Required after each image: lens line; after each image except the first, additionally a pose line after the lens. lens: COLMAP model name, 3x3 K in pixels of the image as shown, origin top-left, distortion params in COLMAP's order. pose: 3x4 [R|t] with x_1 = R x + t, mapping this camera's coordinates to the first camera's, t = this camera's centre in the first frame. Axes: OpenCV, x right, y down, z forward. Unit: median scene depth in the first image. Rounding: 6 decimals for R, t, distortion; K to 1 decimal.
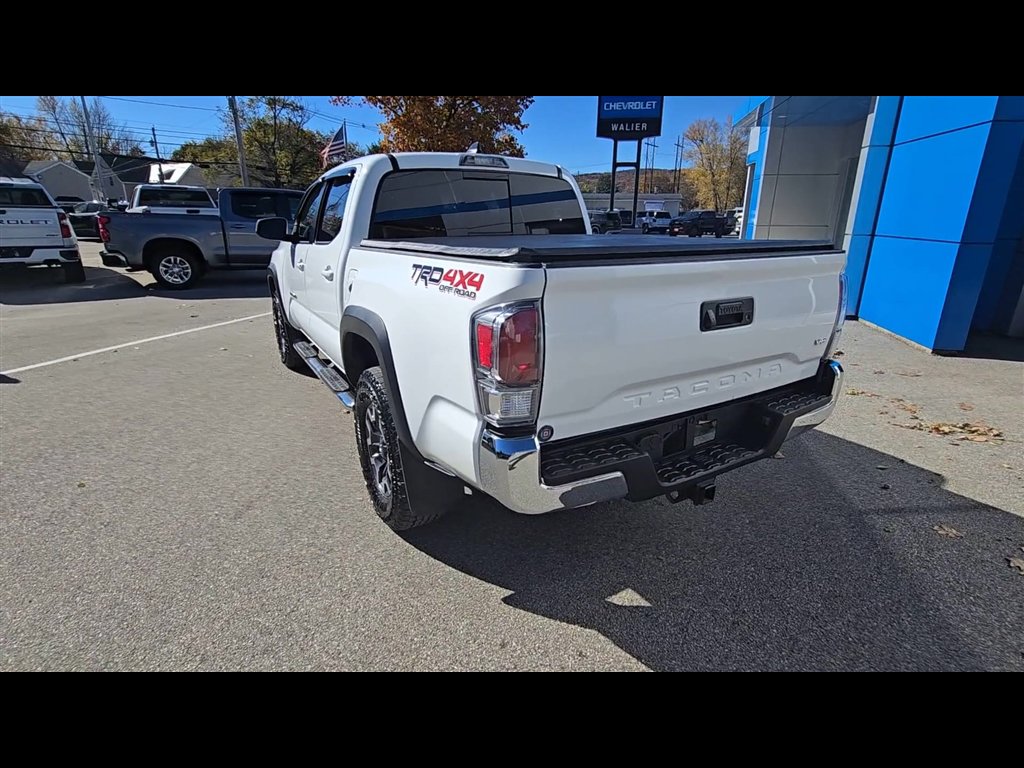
lens RADIAL K [[514.1, 0, 519.9], [0, 514.1, 382.1], [0, 0, 1]] dist [0.004523, -0.000593]
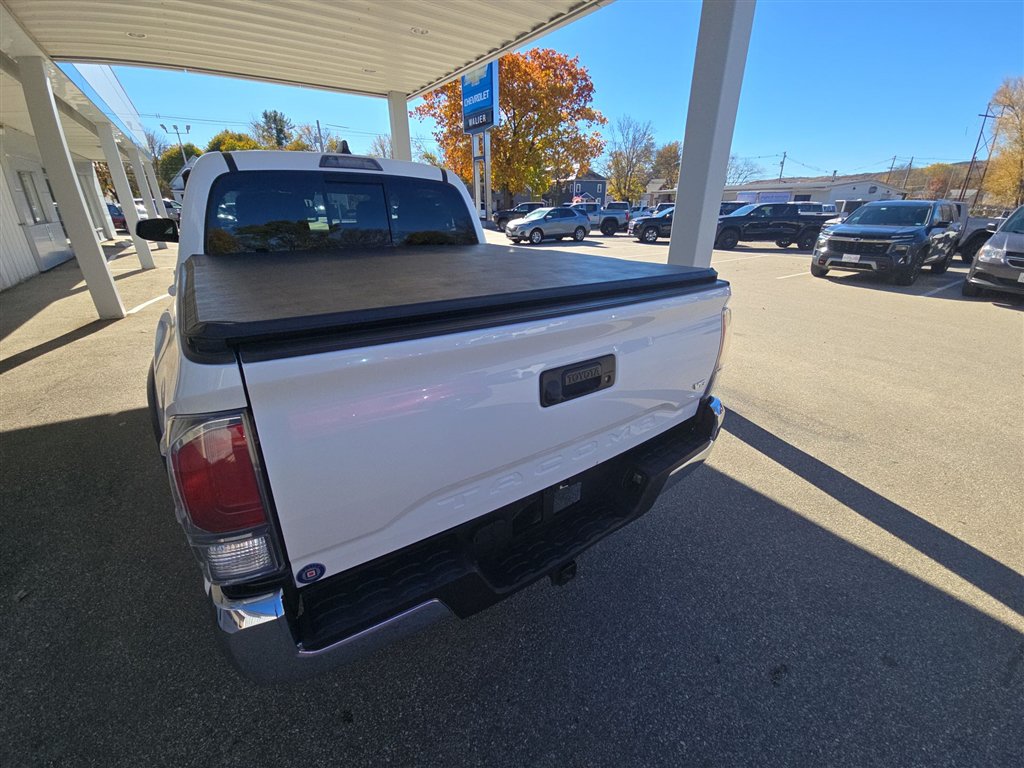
lens RADIAL K [[420.8, 0, 512.0], [0, 420.8, 384.0], [0, 0, 1]] dist [0.001388, -0.000185]
pose [[0.996876, -0.019222, 0.076610, 0.230561], [0.012433, 0.996031, 0.088140, -0.167109], [-0.078000, -0.086912, 0.993158, 0.340860]]
